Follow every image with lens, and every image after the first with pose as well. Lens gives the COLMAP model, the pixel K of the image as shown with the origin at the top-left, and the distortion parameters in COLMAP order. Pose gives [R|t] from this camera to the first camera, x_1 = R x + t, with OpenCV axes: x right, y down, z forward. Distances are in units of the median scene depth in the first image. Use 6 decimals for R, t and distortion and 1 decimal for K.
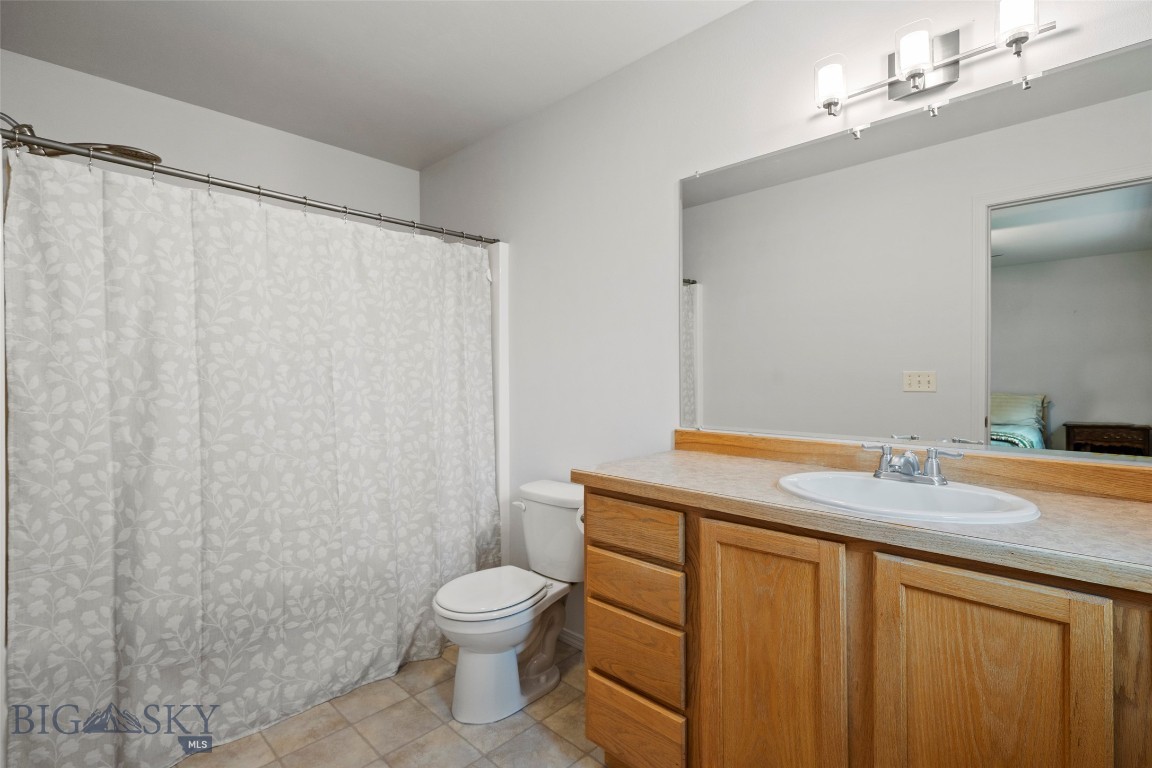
lens RADIAL K [[549.2, 0, 576.0], [0, 549.2, 384.0], [0, 0, 1]] dist [-0.001116, 0.000026]
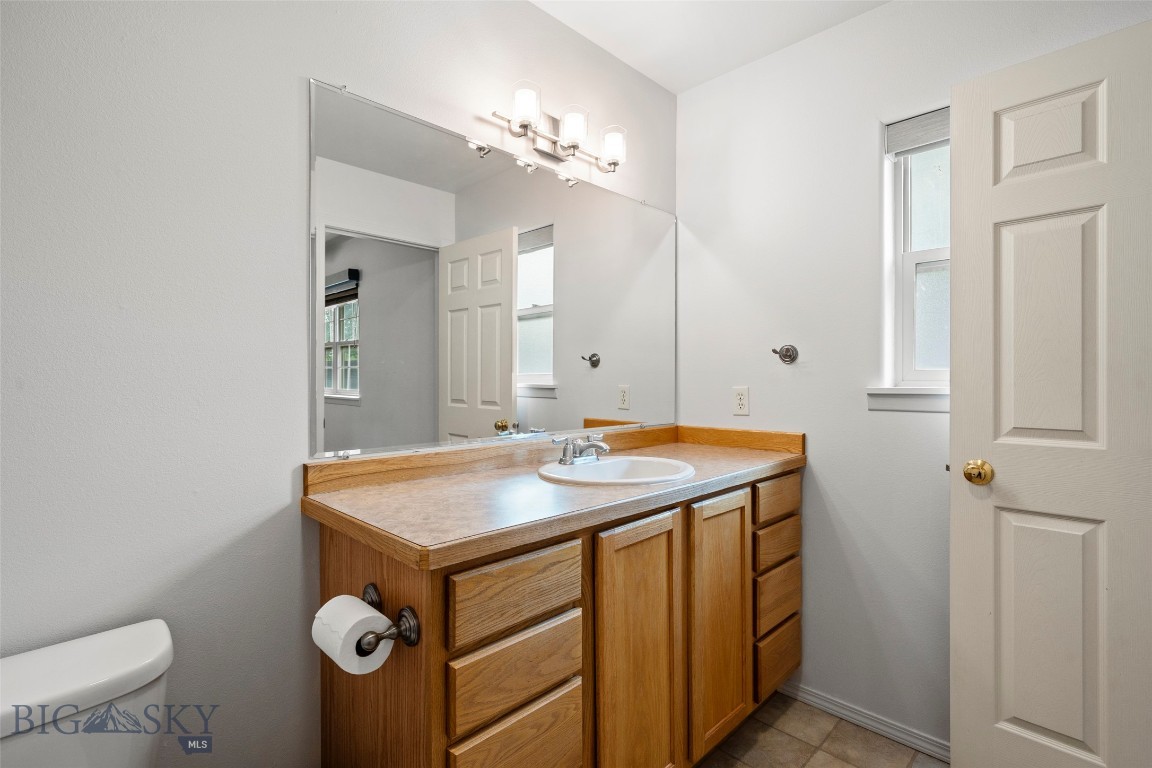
lens RADIAL K [[549.2, 0, 576.0], [0, 549.2, 384.0], [0, 0, 1]] dist [-0.001116, 0.000026]
pose [[0.001067, -0.008902, 0.999960, -0.640293], [0.020773, 0.999745, 0.008878, -0.014114], [-0.999784, 0.020762, 0.001252, 0.960922]]
